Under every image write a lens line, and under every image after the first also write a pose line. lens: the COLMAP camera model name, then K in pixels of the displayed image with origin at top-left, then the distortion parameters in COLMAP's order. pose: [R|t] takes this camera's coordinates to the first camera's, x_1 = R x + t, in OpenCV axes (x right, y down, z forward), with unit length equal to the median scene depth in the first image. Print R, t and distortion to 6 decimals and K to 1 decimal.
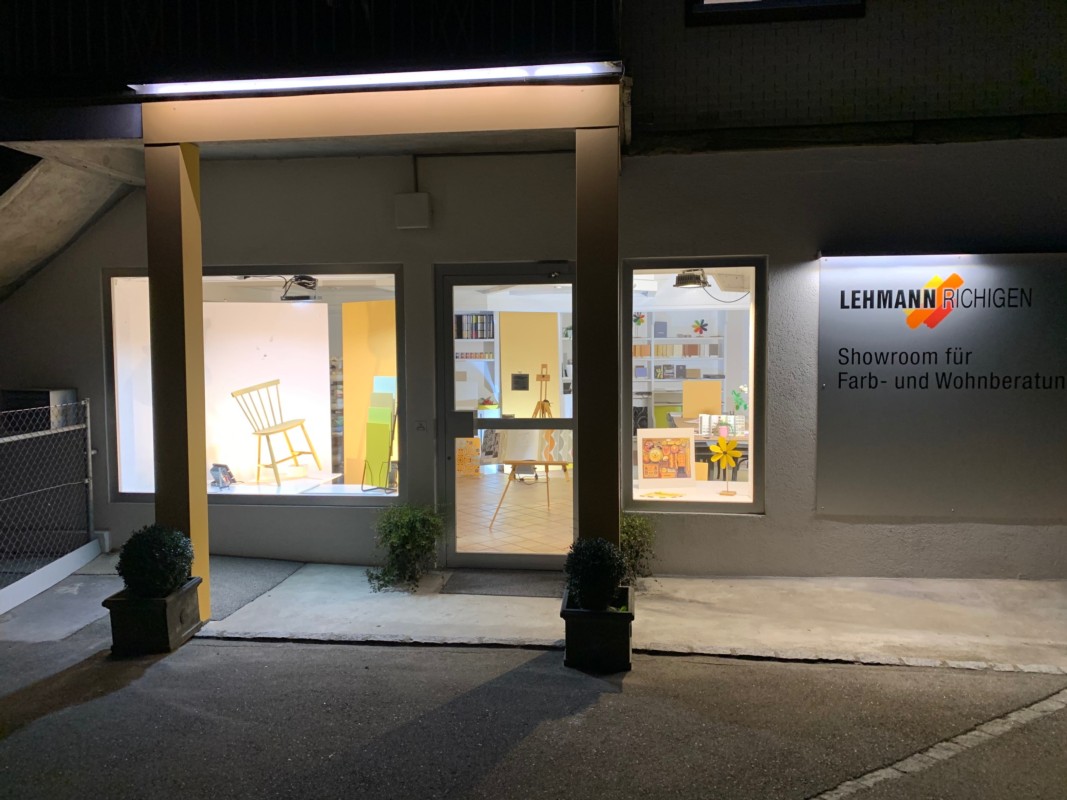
lens RADIAL K [[801.2, 0, 530.1], [0, 801.2, 396.8], [0, 0, 1]] dist [0.002912, -0.012966]
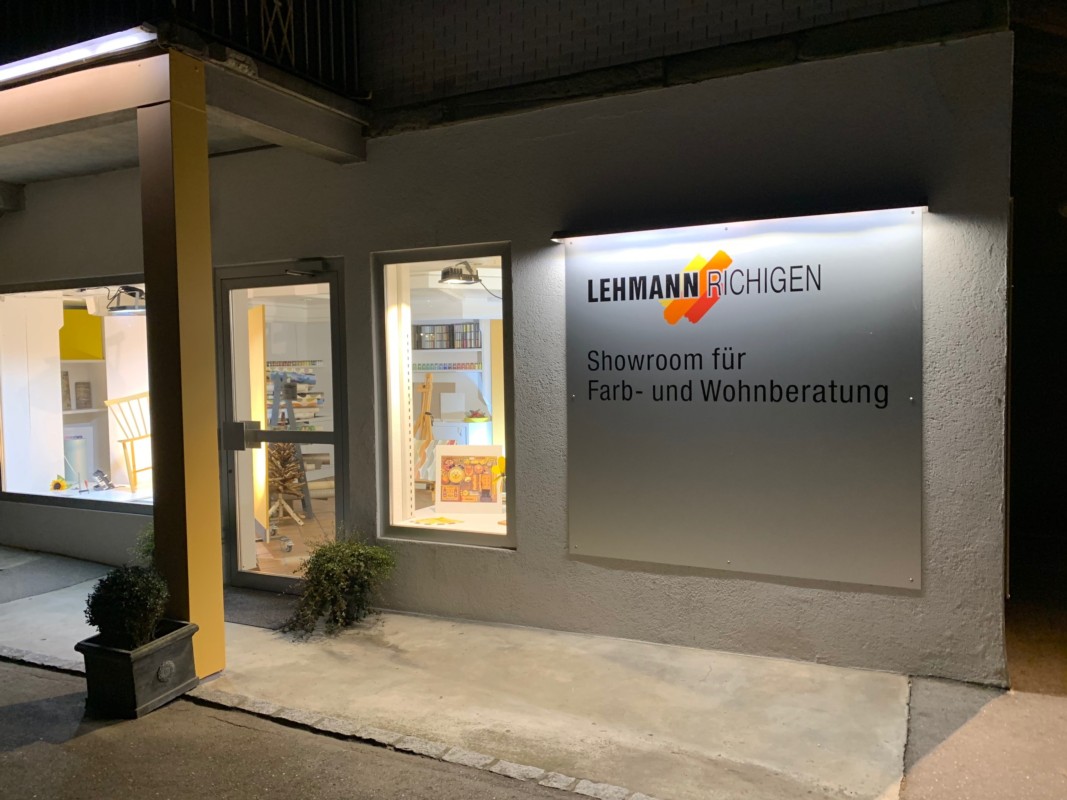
lens RADIAL K [[804.3, 0, 533.5], [0, 804.3, 400.0], [0, 0, 1]] dist [0.074672, -0.127309]
pose [[0.949779, 0.005593, -0.312873, 0.602503], [-0.009804, 0.999881, -0.011887, -0.000504], [0.312769, 0.014358, 0.949721, 0.214116]]
